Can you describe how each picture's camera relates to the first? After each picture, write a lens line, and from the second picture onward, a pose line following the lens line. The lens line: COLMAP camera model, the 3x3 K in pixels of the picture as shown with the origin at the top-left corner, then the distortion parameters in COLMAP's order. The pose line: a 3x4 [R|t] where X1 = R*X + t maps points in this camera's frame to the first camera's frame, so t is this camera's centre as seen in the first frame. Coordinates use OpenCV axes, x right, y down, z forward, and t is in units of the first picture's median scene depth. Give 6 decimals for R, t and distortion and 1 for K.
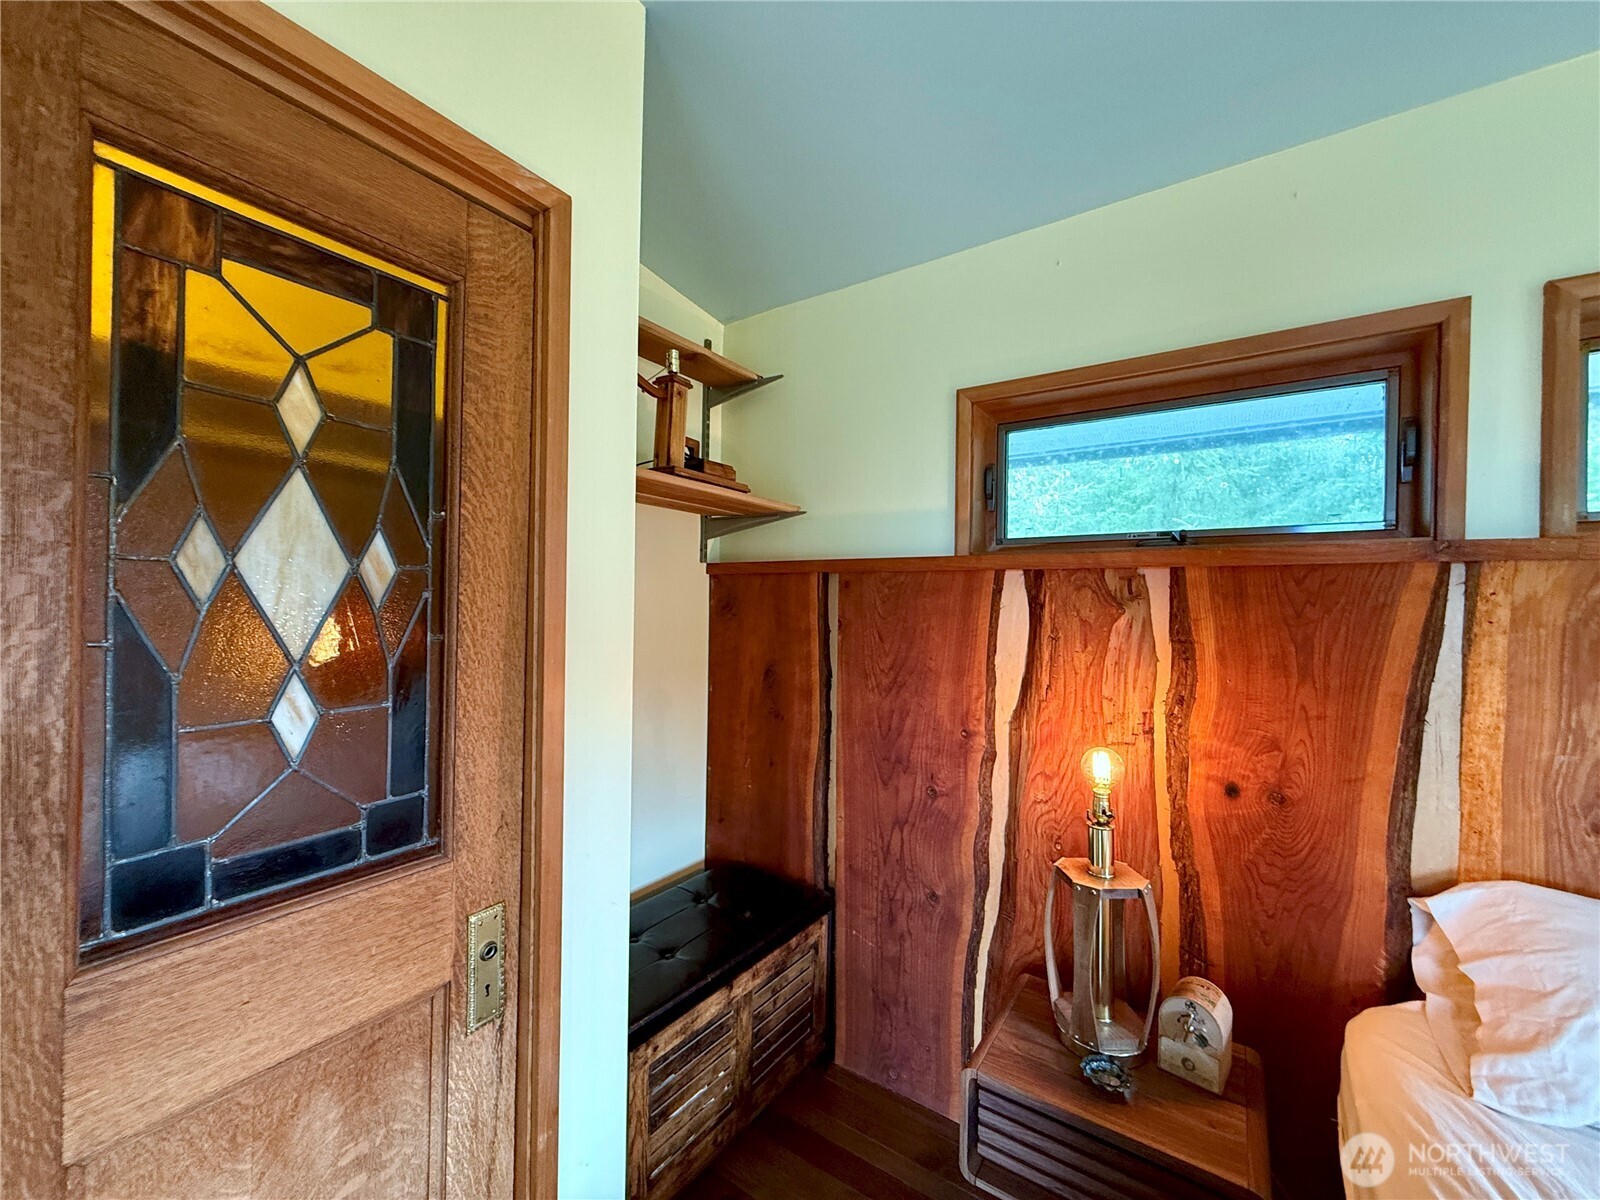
lens RADIAL K [[637.8, 0, 795.1], [0, 637.8, 604.0], [0, 0, 1]] dist [-0.000313, 0.000026]
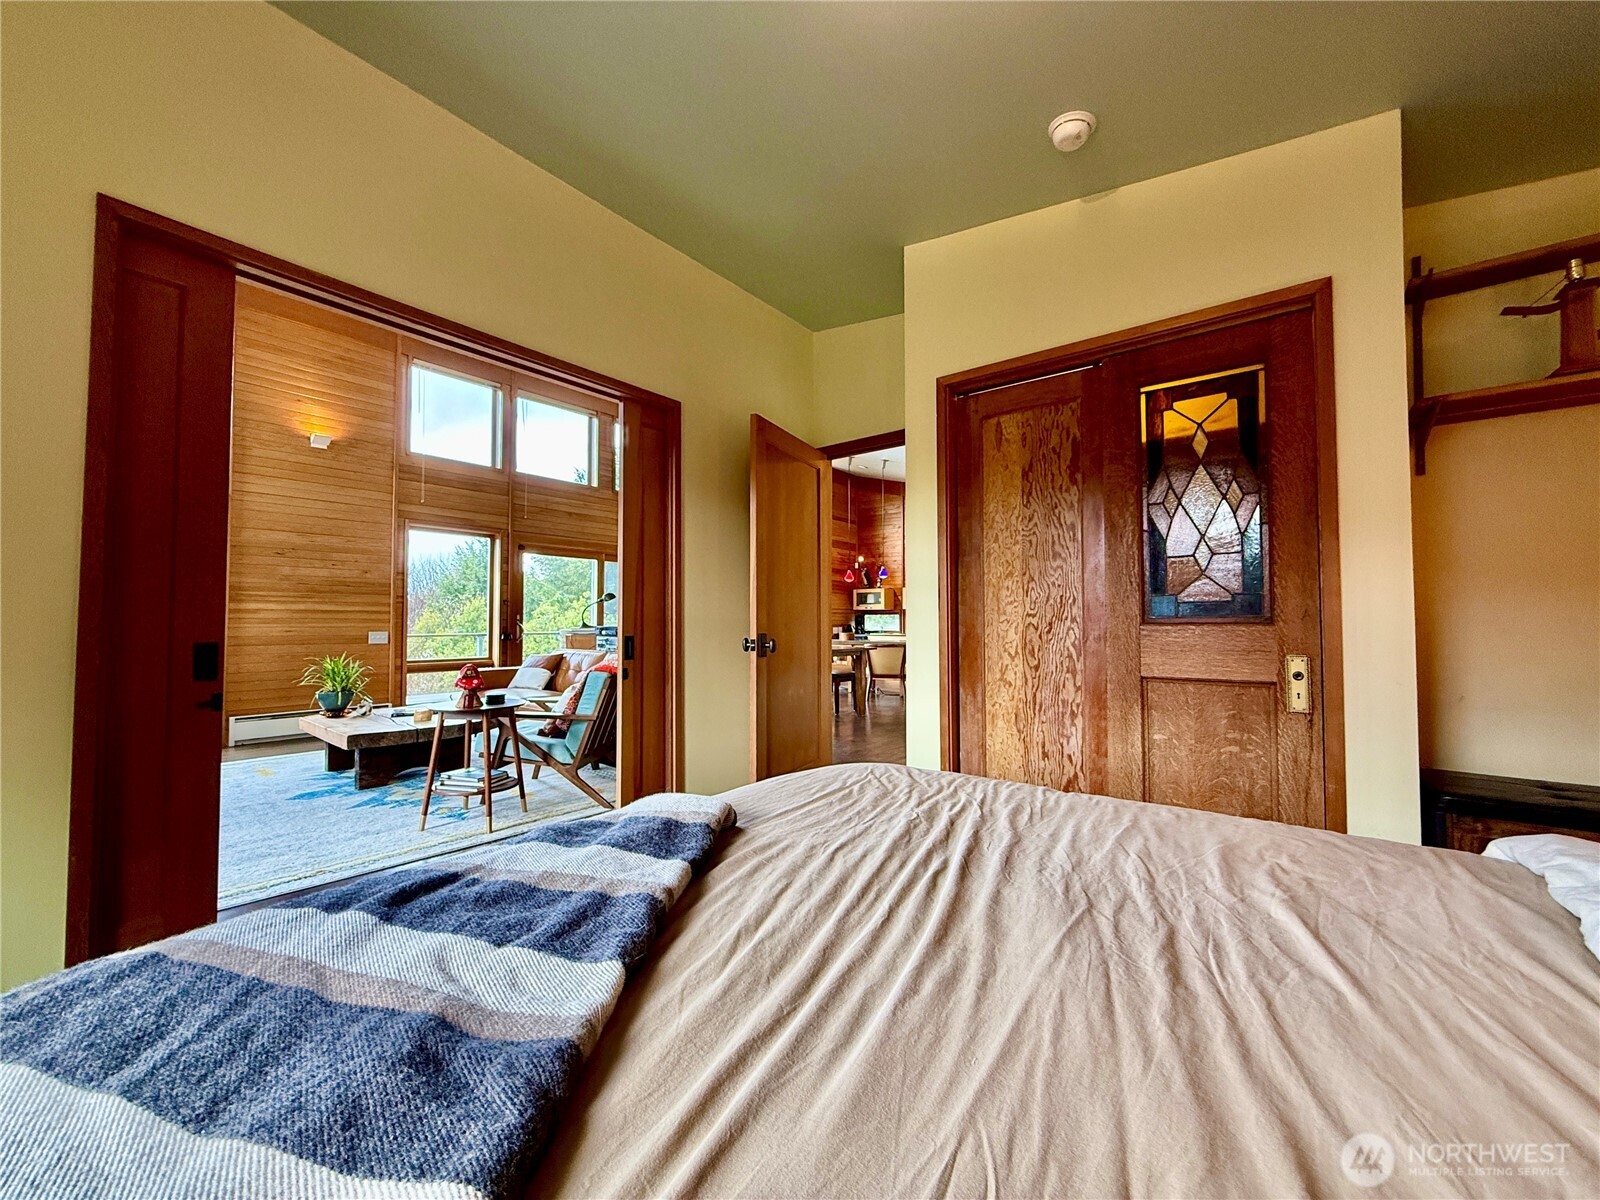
lens RADIAL K [[637.8, 0, 792.2], [0, 637.8, 607.5], [0, 0, 1]] dist [-0.000313, 0.000026]
pose [[-0.065374, -0.039541, -0.997077, 1.854917], [0.001507, 0.999210, -0.039724, 0.462734], [0.997860, -0.004100, -0.065263, -0.517273]]
